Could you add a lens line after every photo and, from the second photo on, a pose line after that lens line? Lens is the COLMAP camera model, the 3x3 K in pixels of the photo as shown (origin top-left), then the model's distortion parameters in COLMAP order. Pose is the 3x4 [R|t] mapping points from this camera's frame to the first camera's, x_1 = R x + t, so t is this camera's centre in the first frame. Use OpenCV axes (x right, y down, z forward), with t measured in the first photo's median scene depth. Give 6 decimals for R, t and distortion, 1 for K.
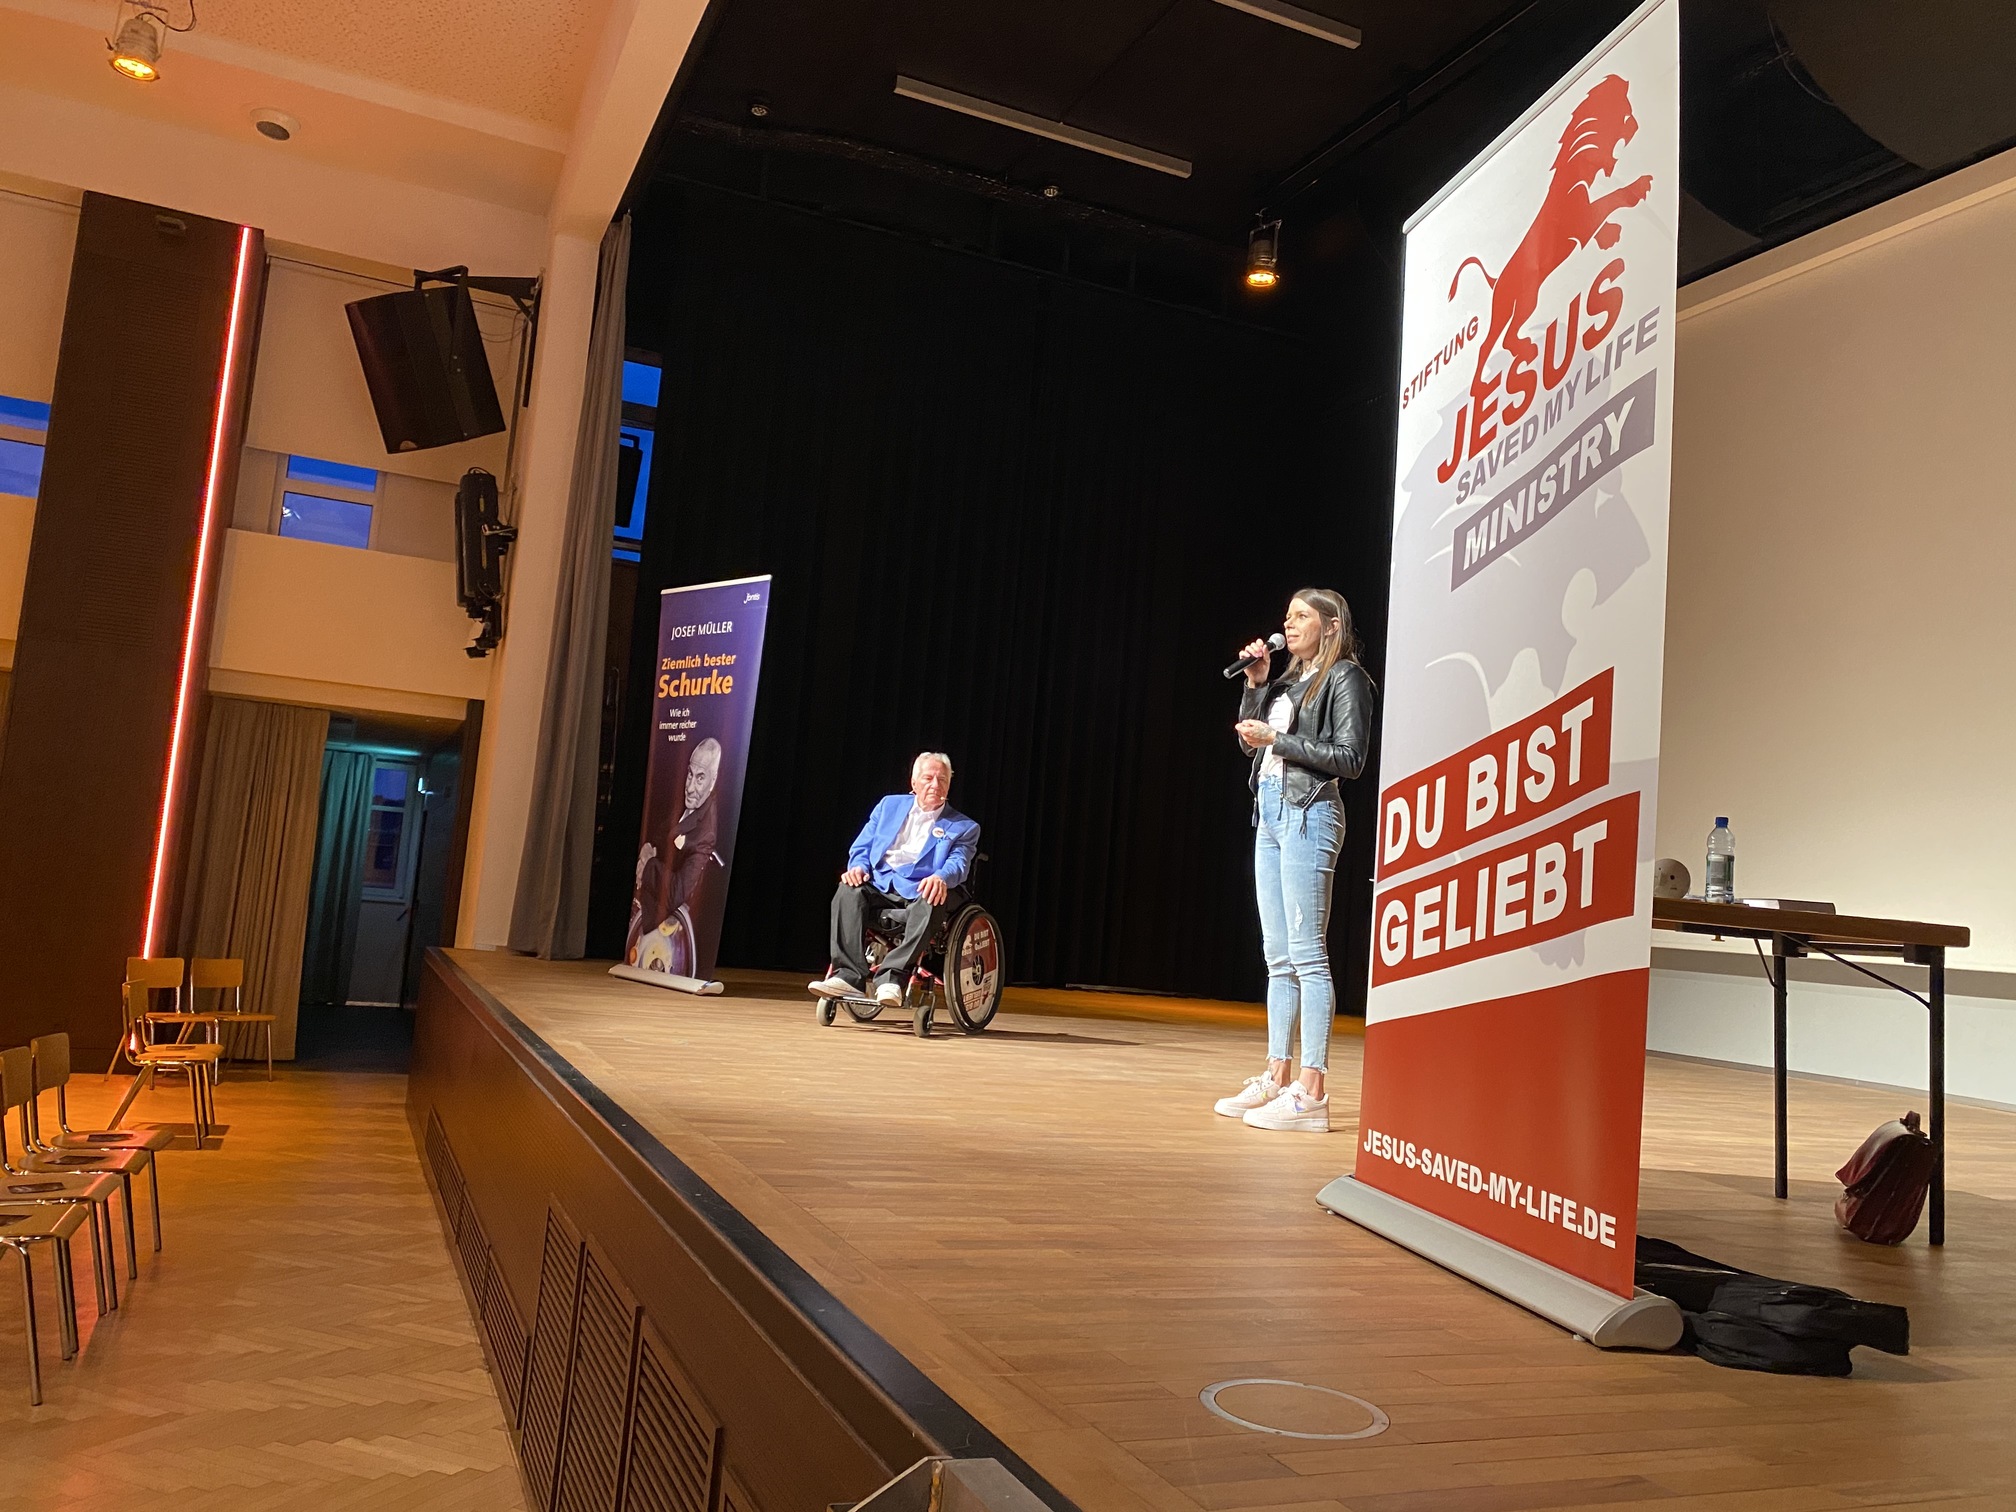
lens RADIAL K [[1583.2, 0, 1009.2], [0, 1583.2, 750.6], [0, 0, 1]] dist [0.021020, -0.007880]
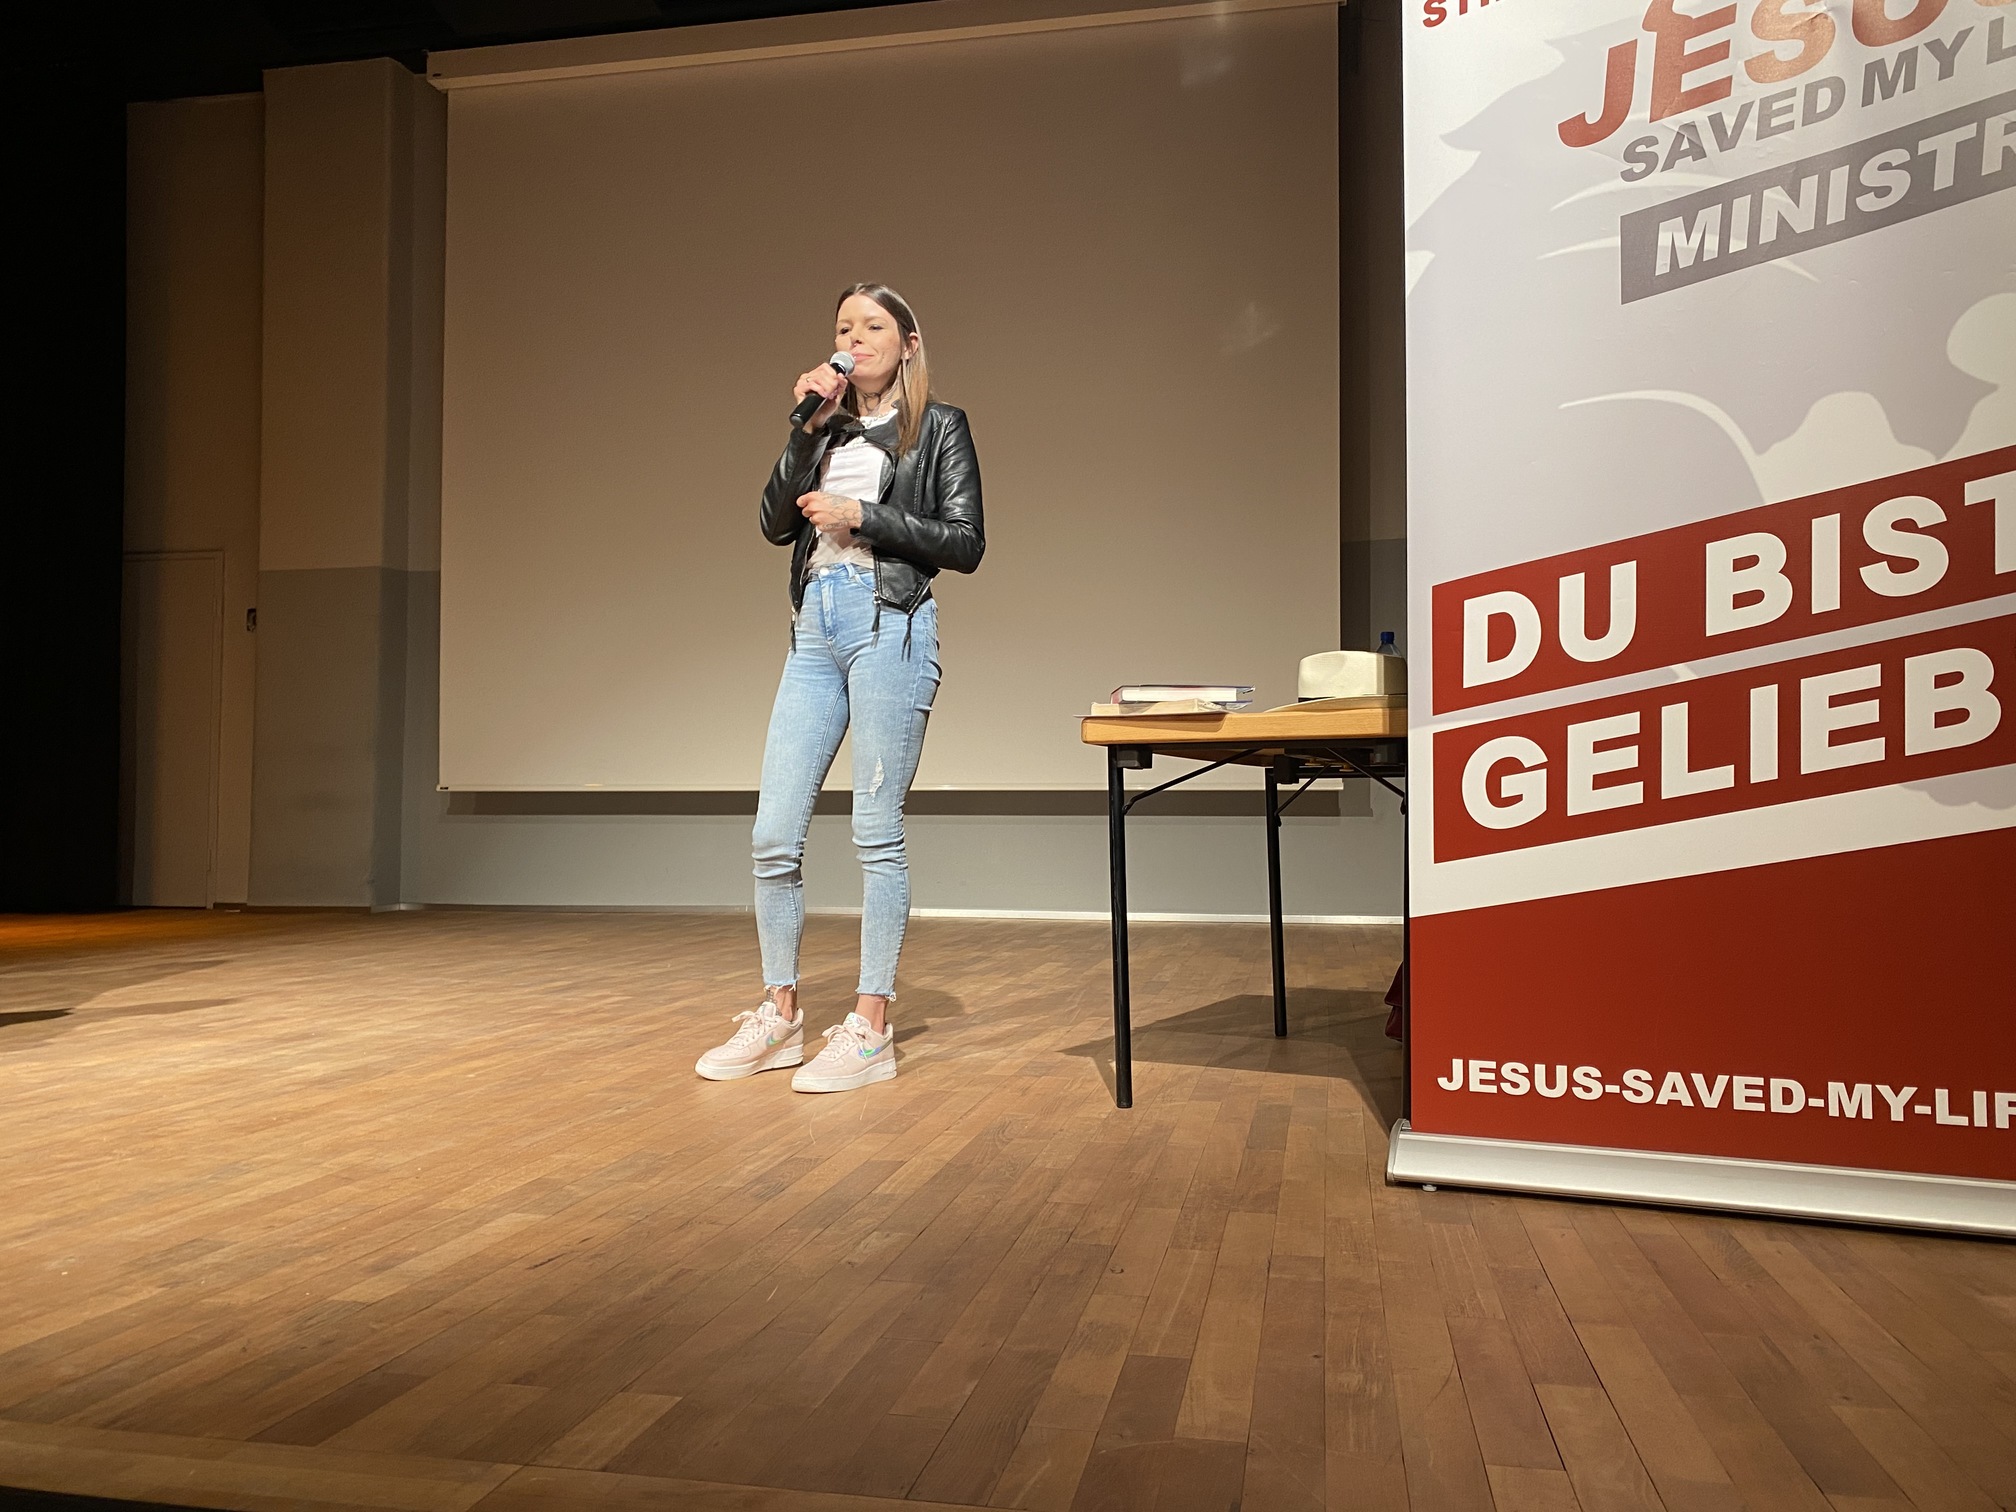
lens RADIAL K [[1583.2, 0, 1007.4], [0, 1583.2, 763.4], [0, 0, 1]] dist [0.021020, -0.007880]
pose [[0.563595, -0.051284, 0.824458, -0.501666], [-0.037004, 0.995502, 0.087219, 0.056501], [-0.825222, -0.079664, 0.559162, 0.842238]]
